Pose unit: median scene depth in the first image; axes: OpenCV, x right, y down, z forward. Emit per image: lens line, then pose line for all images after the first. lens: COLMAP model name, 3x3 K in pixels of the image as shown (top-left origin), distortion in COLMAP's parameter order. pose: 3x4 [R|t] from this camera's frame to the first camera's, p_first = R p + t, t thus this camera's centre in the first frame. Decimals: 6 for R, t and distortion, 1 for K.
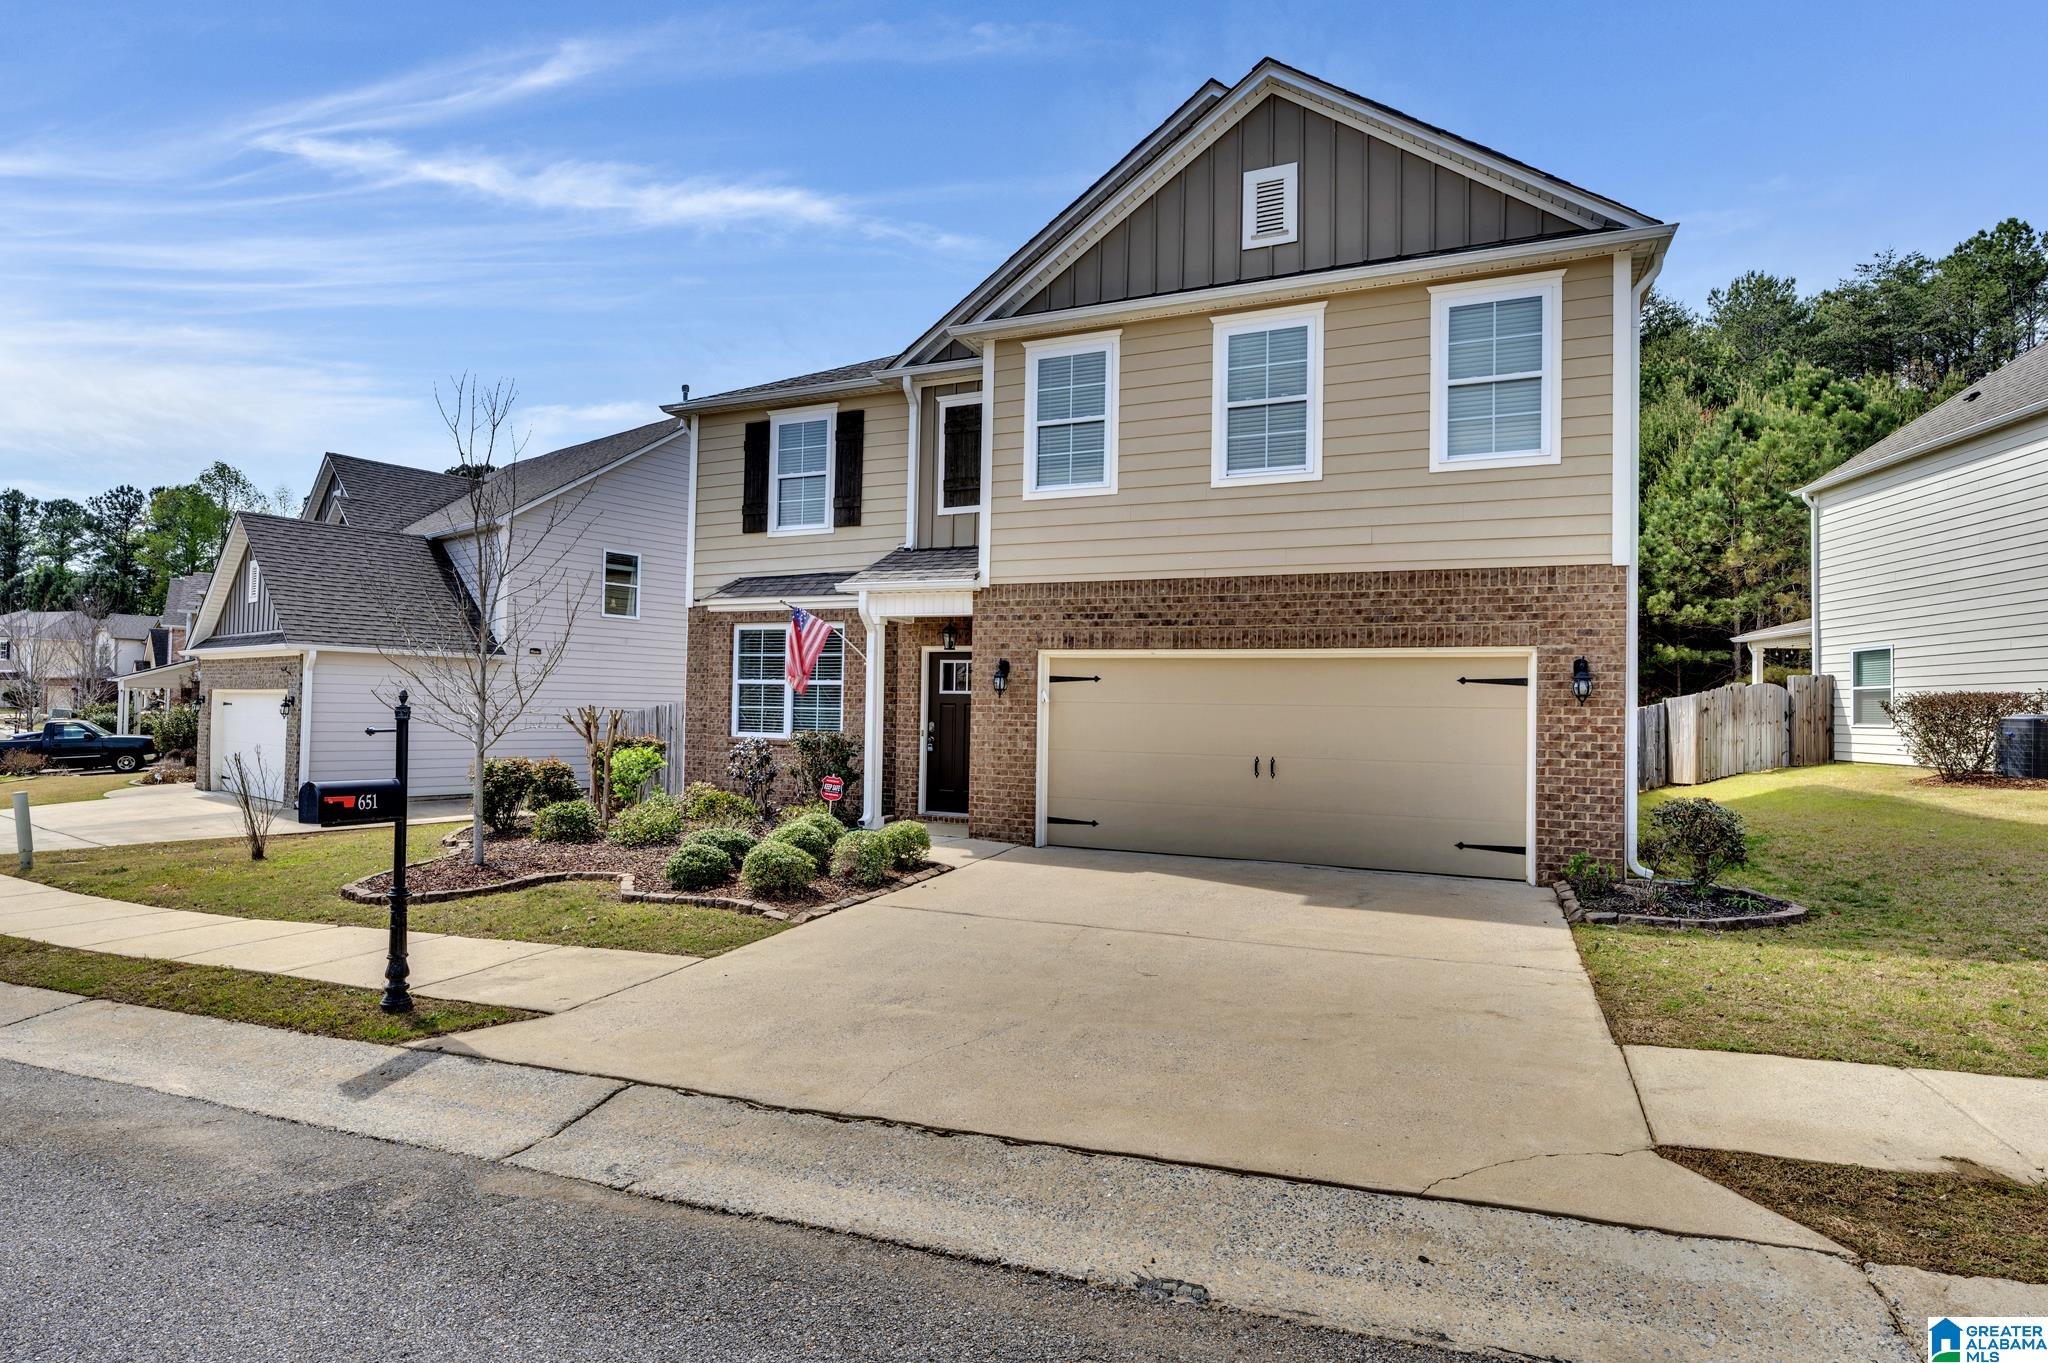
lens RADIAL K [[1036.2, 0, 1023.9], [0, 1036.2, 680.9], [0, 0, 1]] dist [-0.002043, 0.001736]
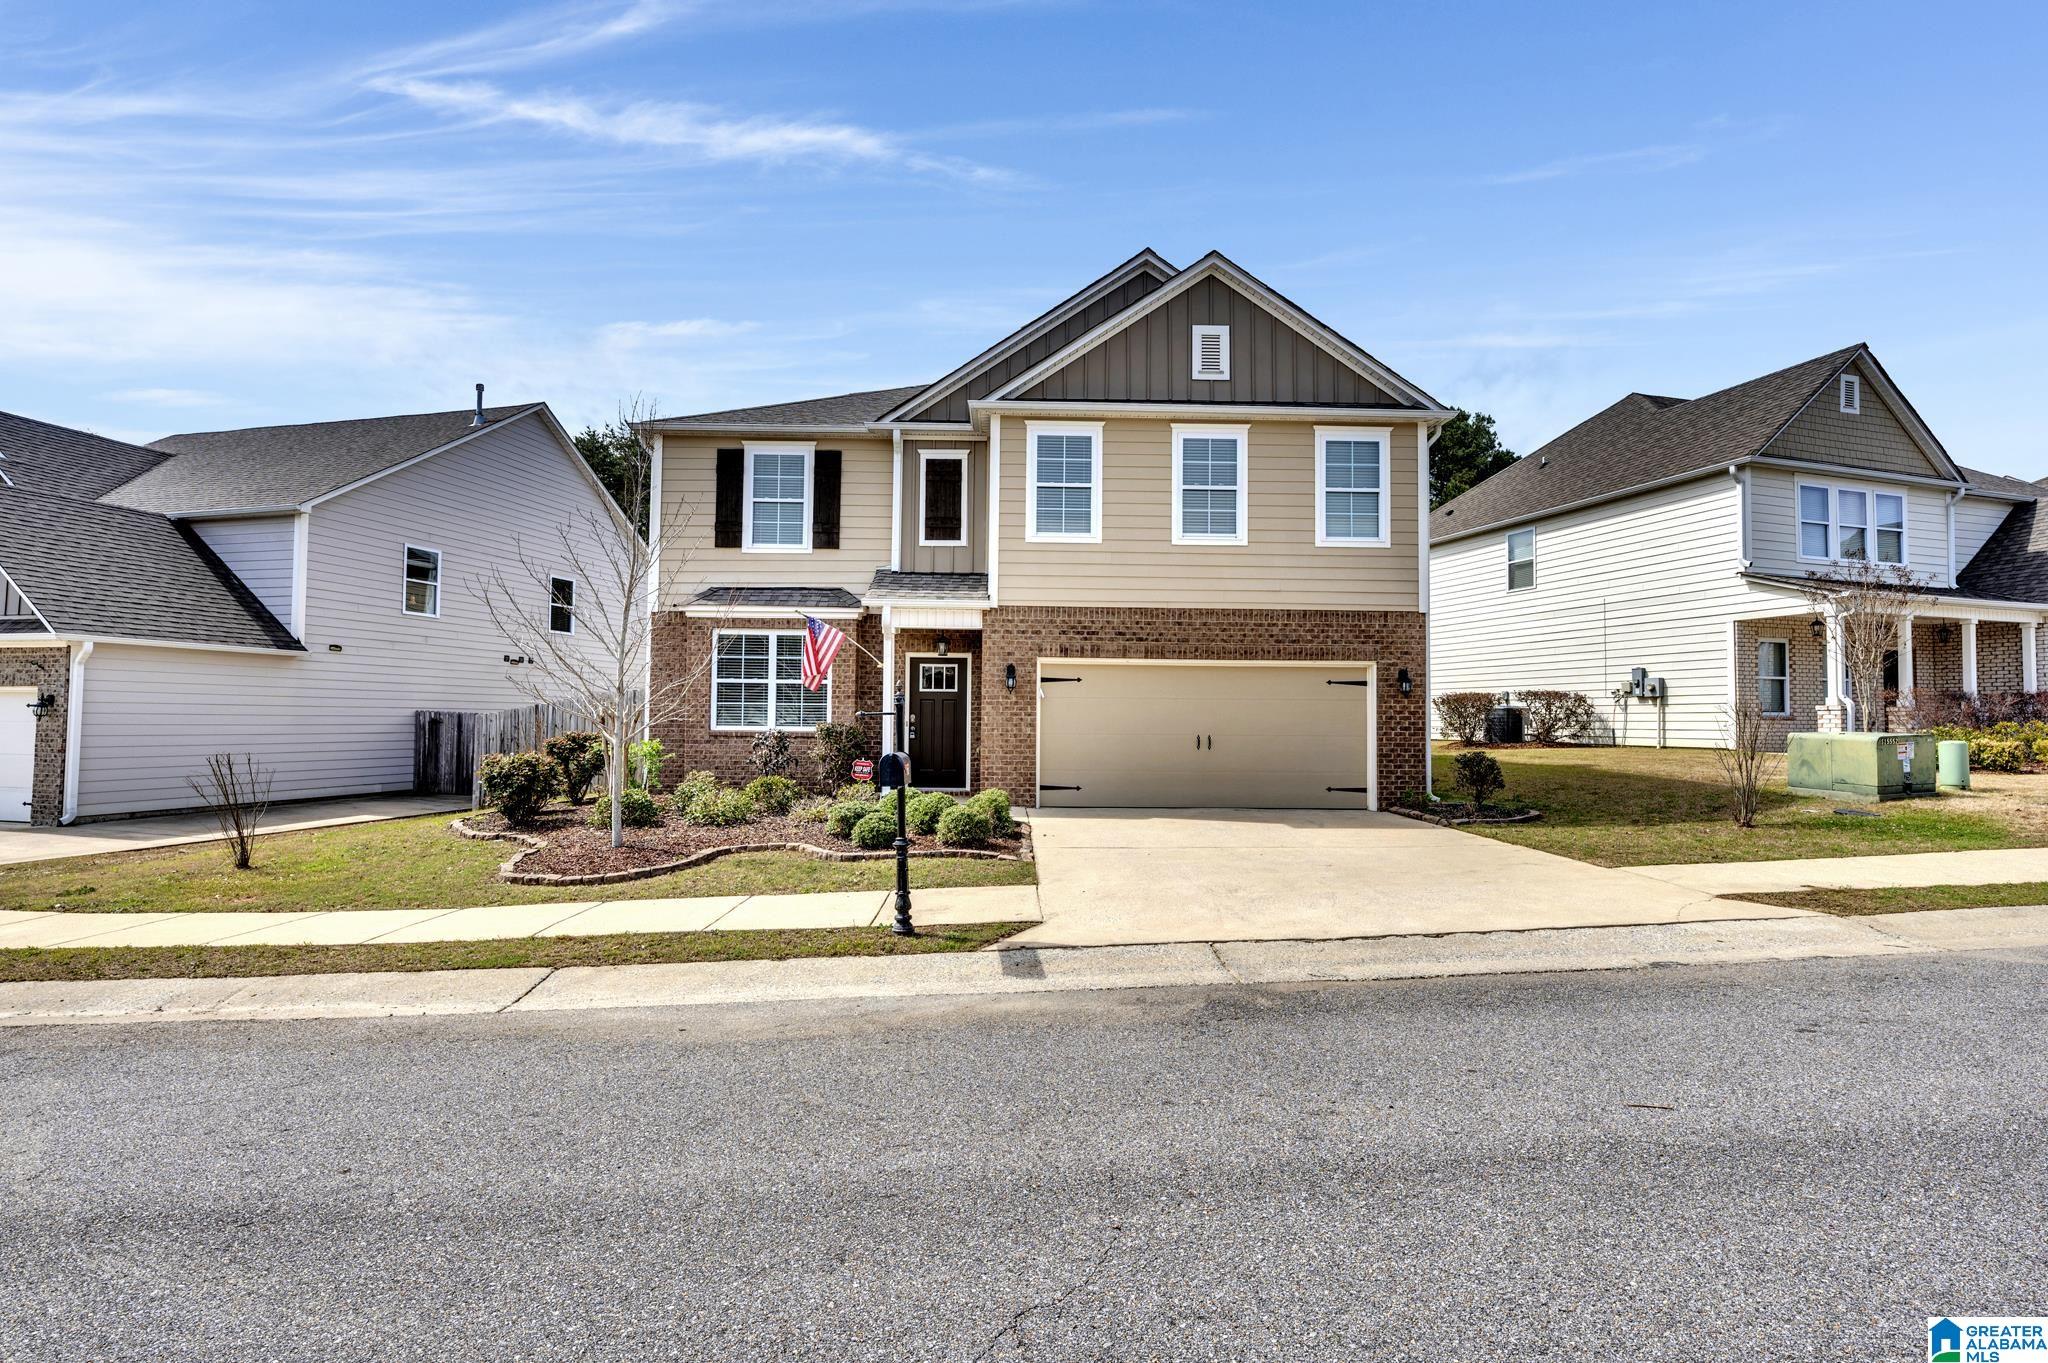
lens RADIAL K [[913.3, 0, 1024.0], [0, 913.3, 680.6], [0, 0, 1]] dist [-0.003228, 0.000762]
pose [[0.906483, 0.007393, 0.422177, -0.486203], [-0.004758, 0.999962, -0.007295, 0.007792], [-0.422215, 0.004604, 0.906484, -0.035626]]
